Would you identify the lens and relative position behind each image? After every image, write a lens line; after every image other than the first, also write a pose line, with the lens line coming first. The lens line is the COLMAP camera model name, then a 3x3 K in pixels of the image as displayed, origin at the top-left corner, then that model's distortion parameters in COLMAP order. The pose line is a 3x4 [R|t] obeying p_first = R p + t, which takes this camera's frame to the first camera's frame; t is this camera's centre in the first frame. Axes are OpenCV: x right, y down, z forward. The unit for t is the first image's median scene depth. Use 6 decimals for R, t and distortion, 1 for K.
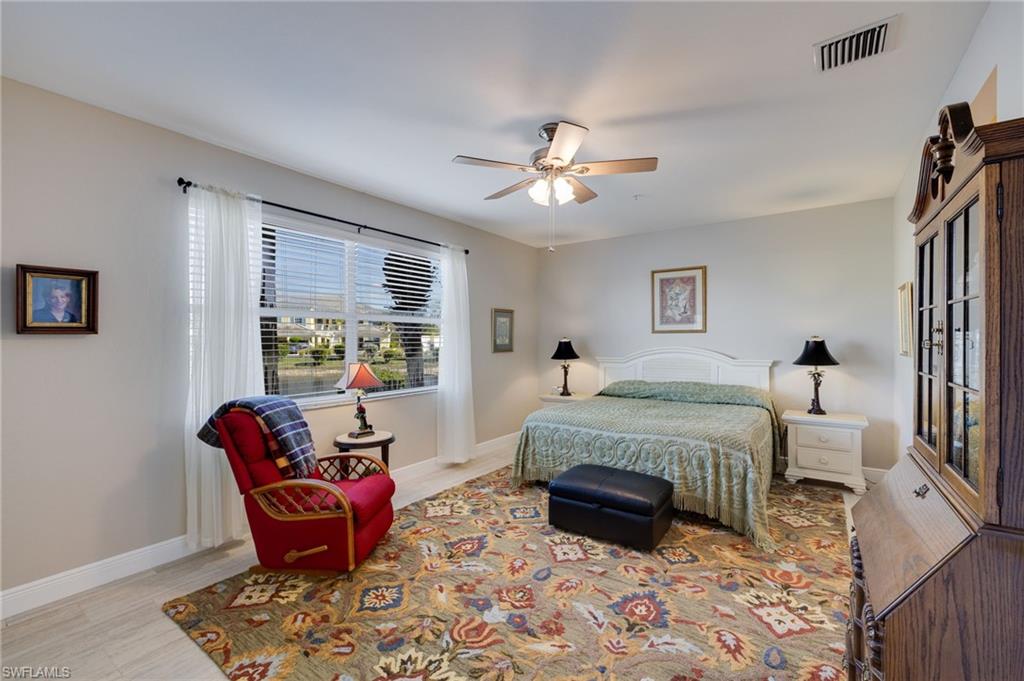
lens RADIAL K [[449.0, 0, 508.2], [0, 449.0, 337.2], [0, 0, 1]] dist [-0.003947, -0.000315]
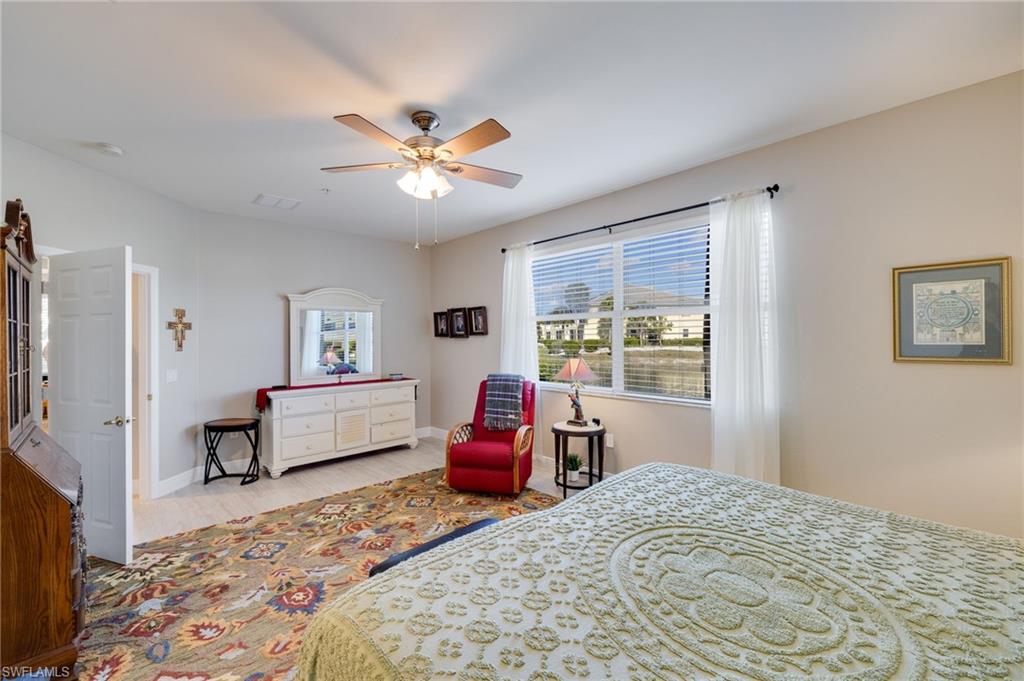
lens RADIAL K [[428.8, 0, 511.5], [0, 428.8, 333.1], [0, 0, 1]] dist [-0.000618, -0.000561]
pose [[-0.208516, -0.003415, -0.978013, 1.206995], [0.017603, 0.999819, -0.007244, -0.001094], [0.977861, -0.018726, -0.208418, 1.742270]]
